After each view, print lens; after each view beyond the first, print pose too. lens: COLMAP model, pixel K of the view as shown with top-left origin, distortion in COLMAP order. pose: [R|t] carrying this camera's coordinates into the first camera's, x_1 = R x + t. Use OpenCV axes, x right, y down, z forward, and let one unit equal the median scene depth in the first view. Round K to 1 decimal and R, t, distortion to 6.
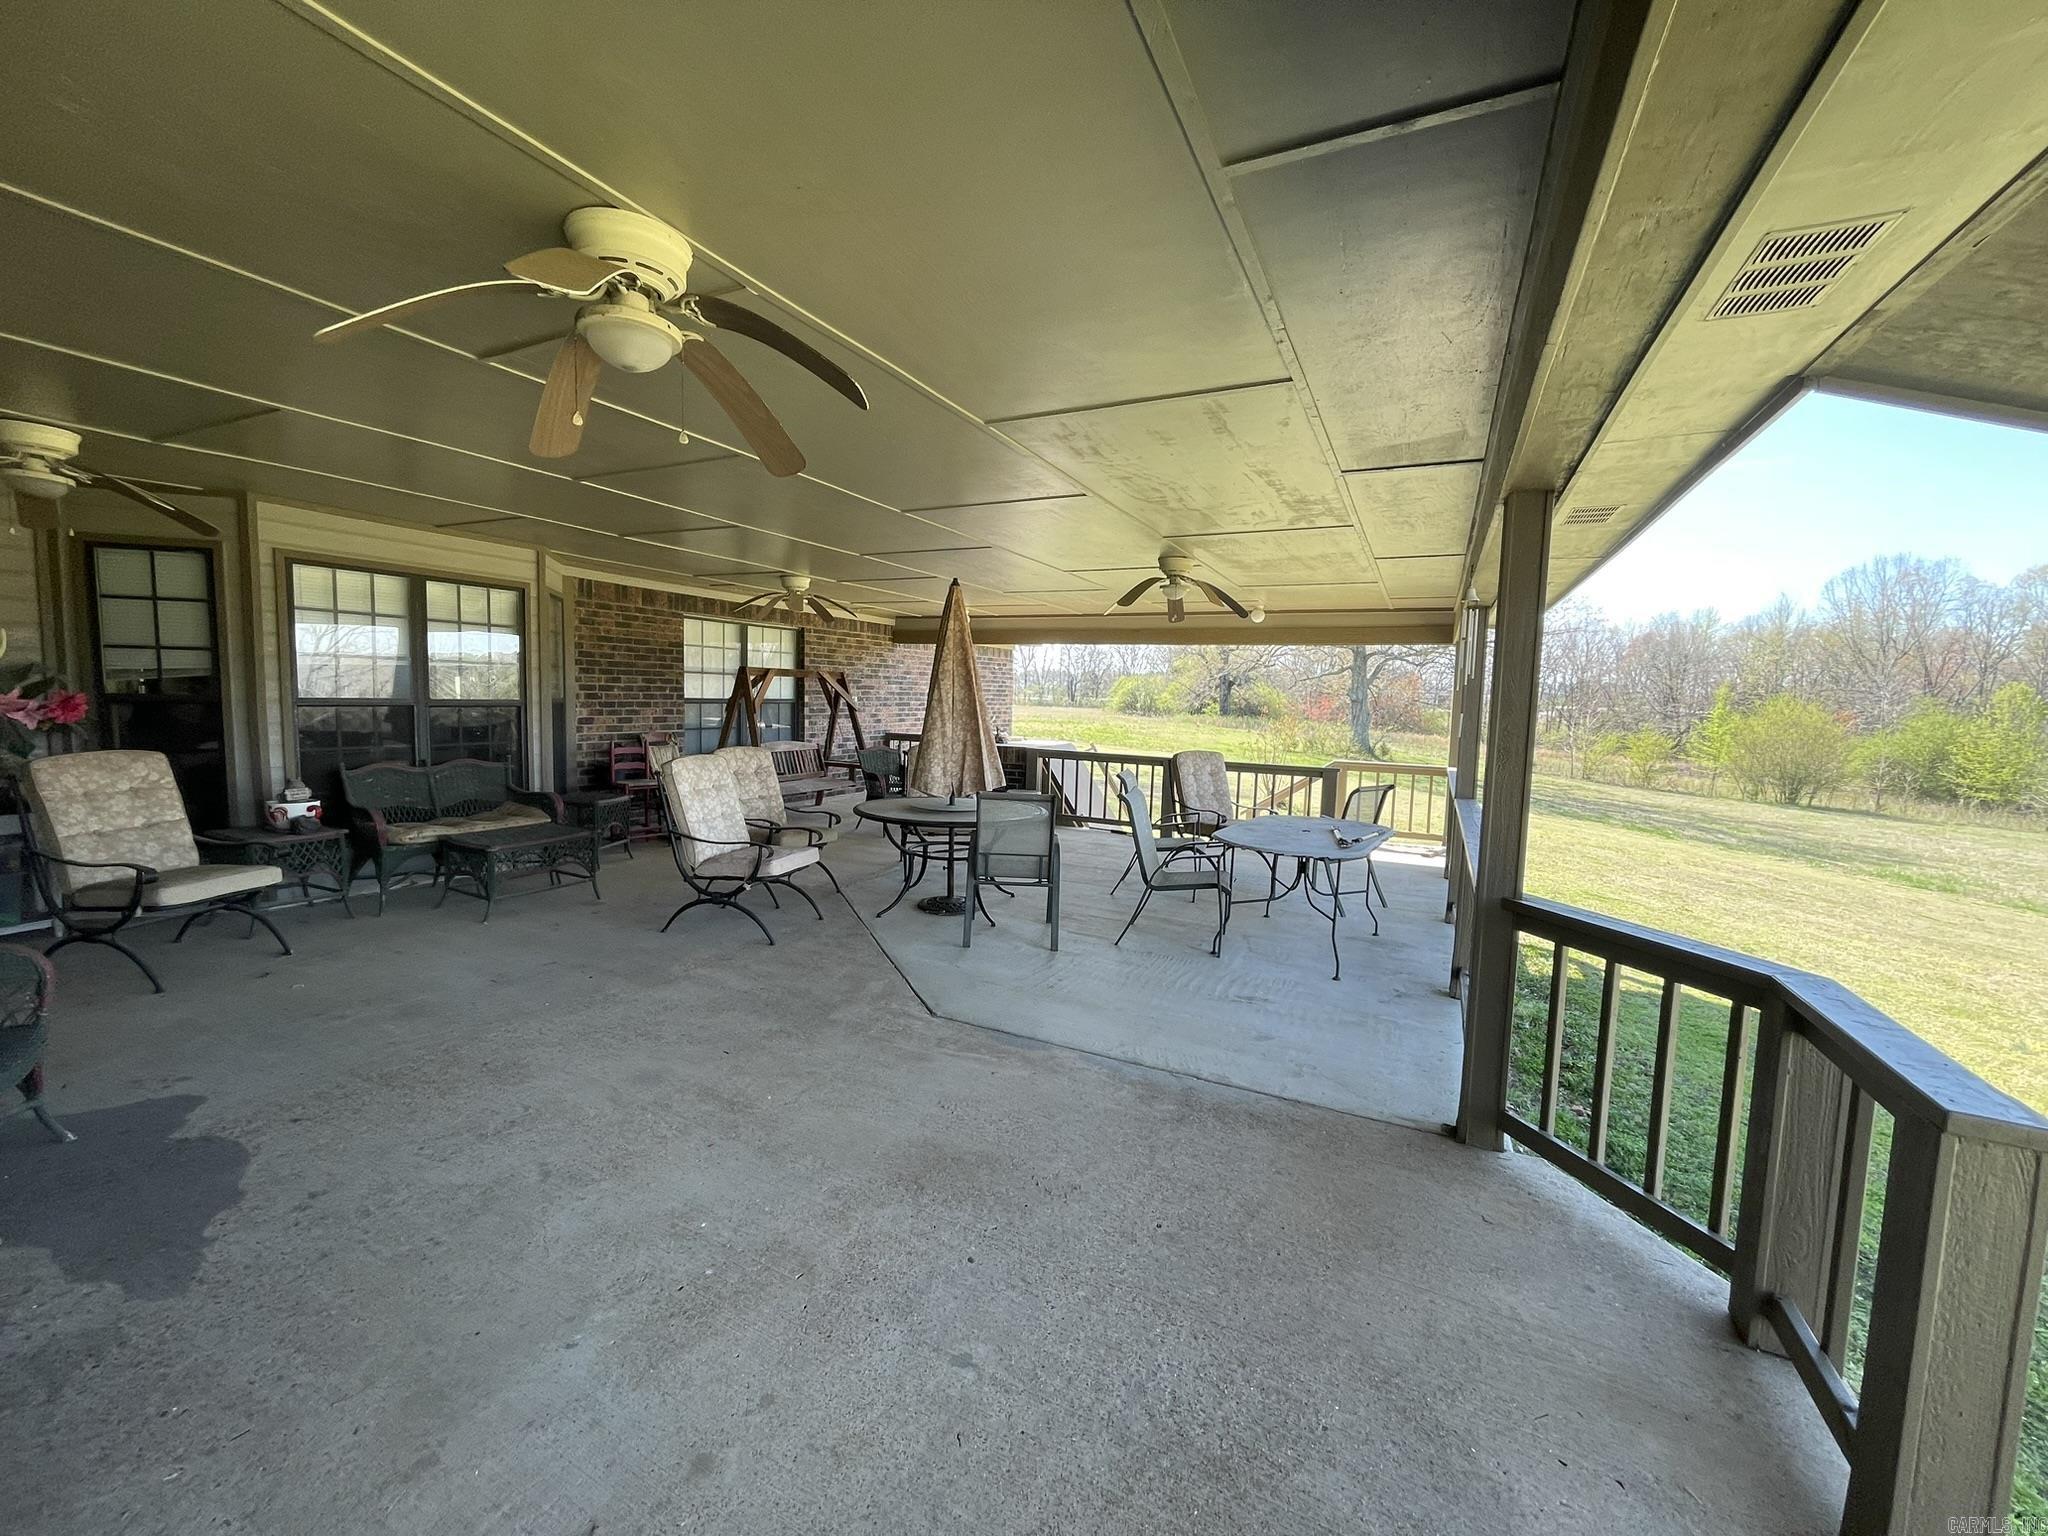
lens RADIAL K [[824.4, 0, 1024.6], [0, 824.4, 760.8], [0, 0, 1]] dist [-0.002637, -0.000649]
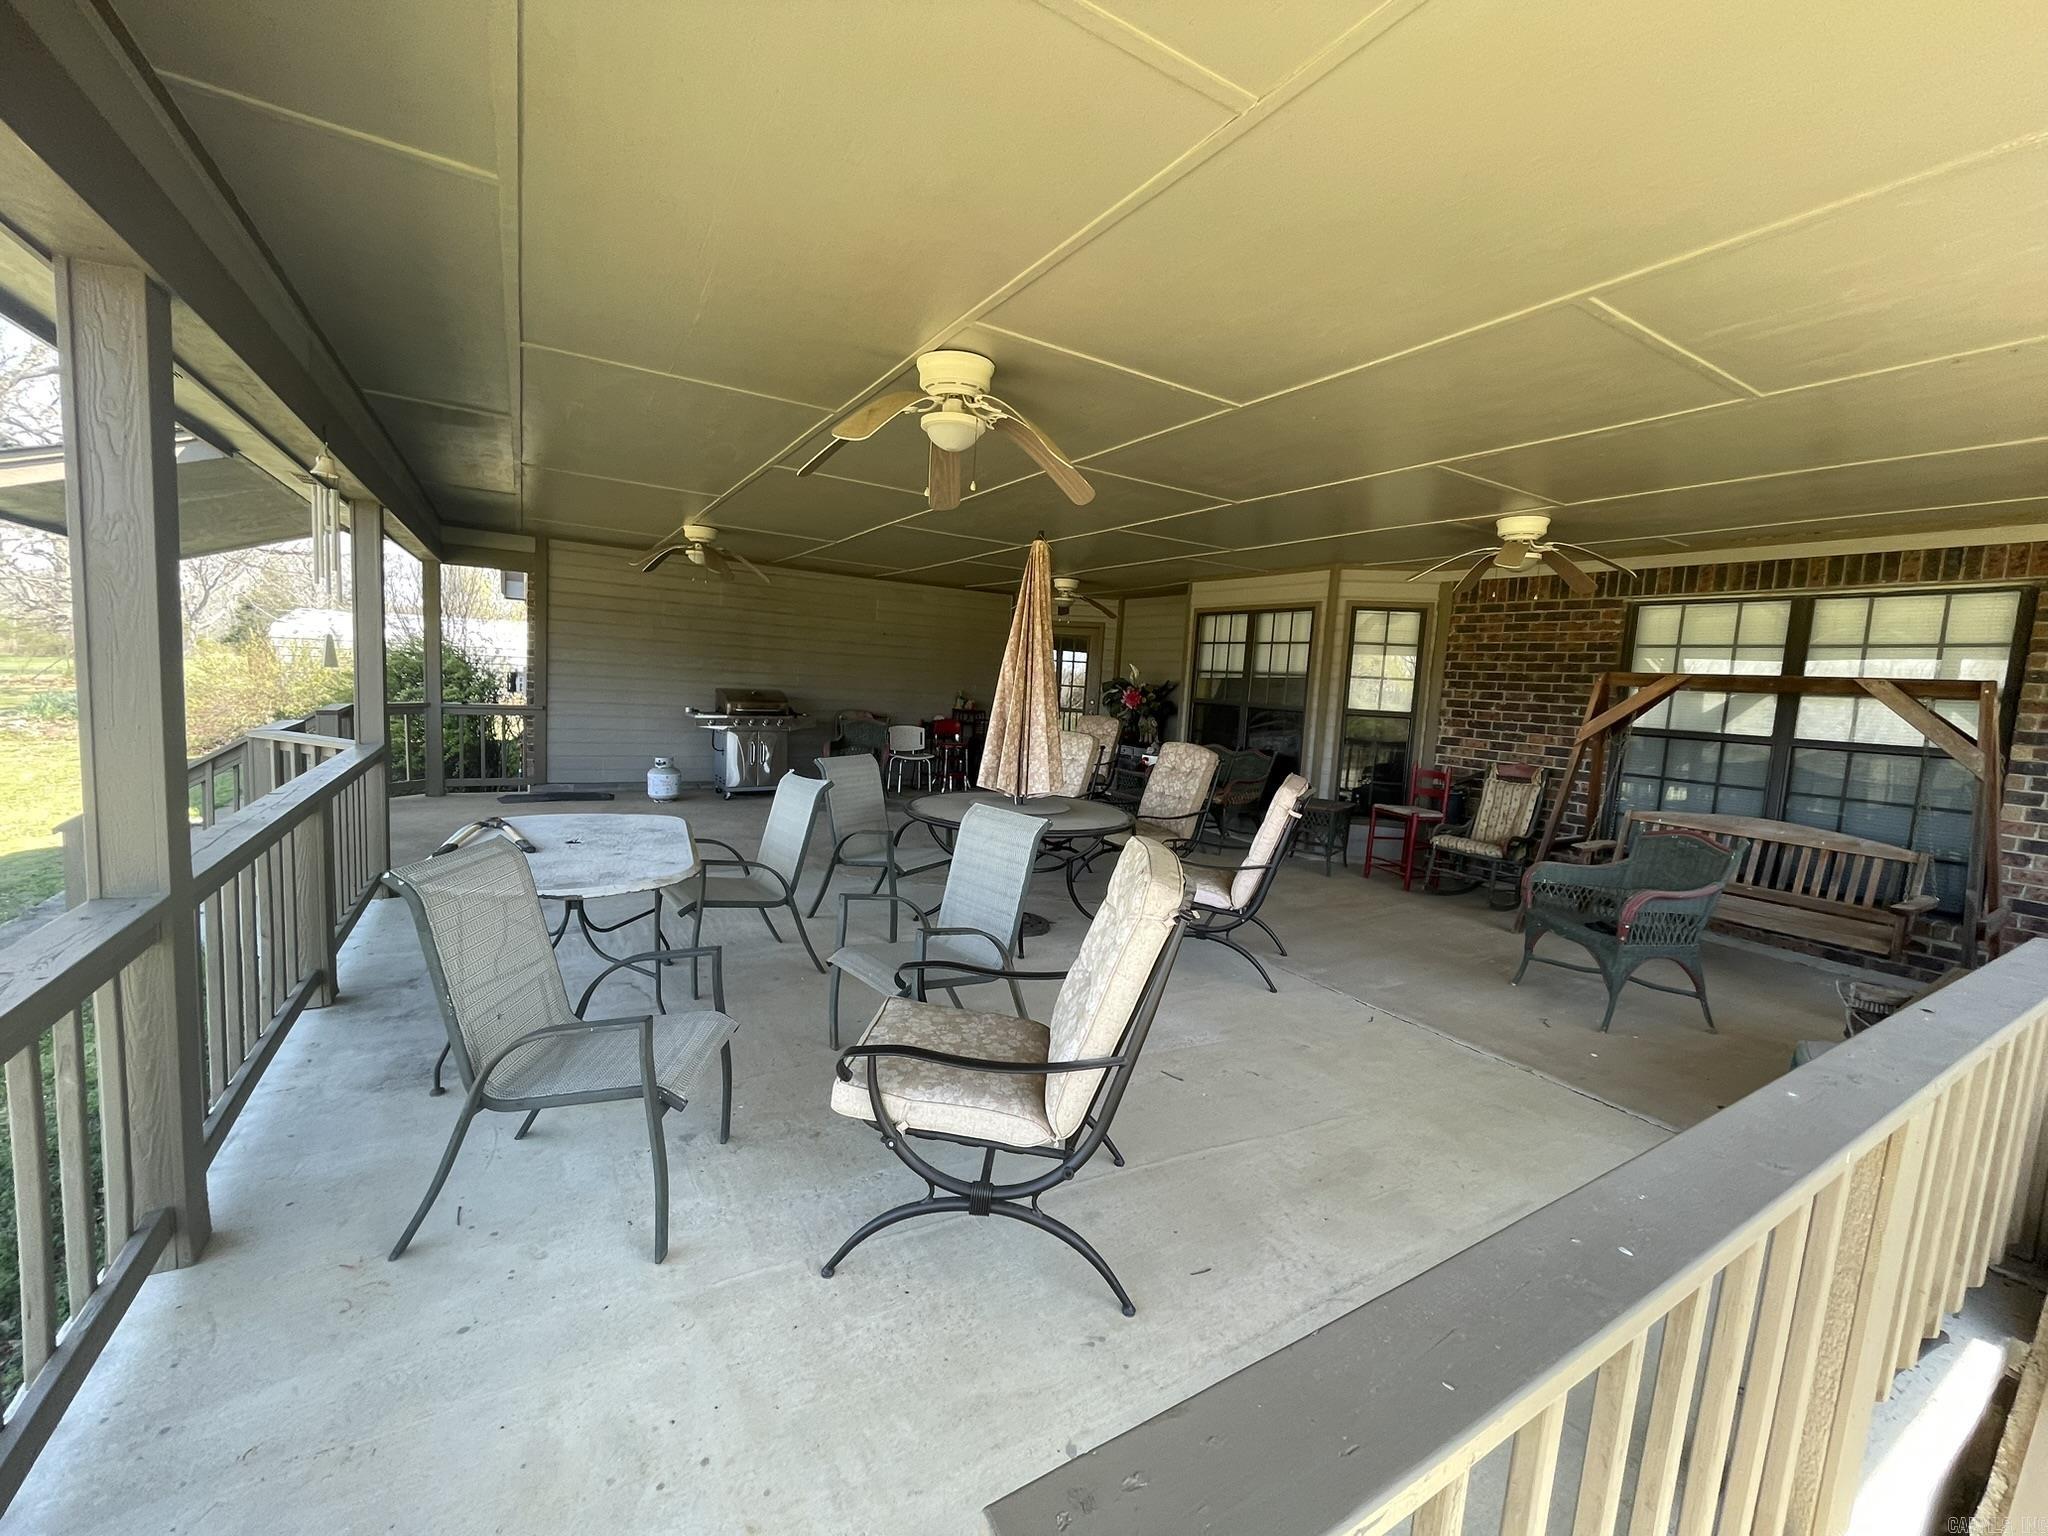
lens RADIAL K [[824.4, 0, 1024.6], [0, 824.4, 760.8], [0, 0, 1]] dist [-0.002637, -0.000649]
pose [[-0.533613, 0.031639, -0.845137, 0.465727], [-0.132437, 0.983845, 0.120452, -0.074274], [0.835295, 0.176202, -0.520803, 1.088662]]
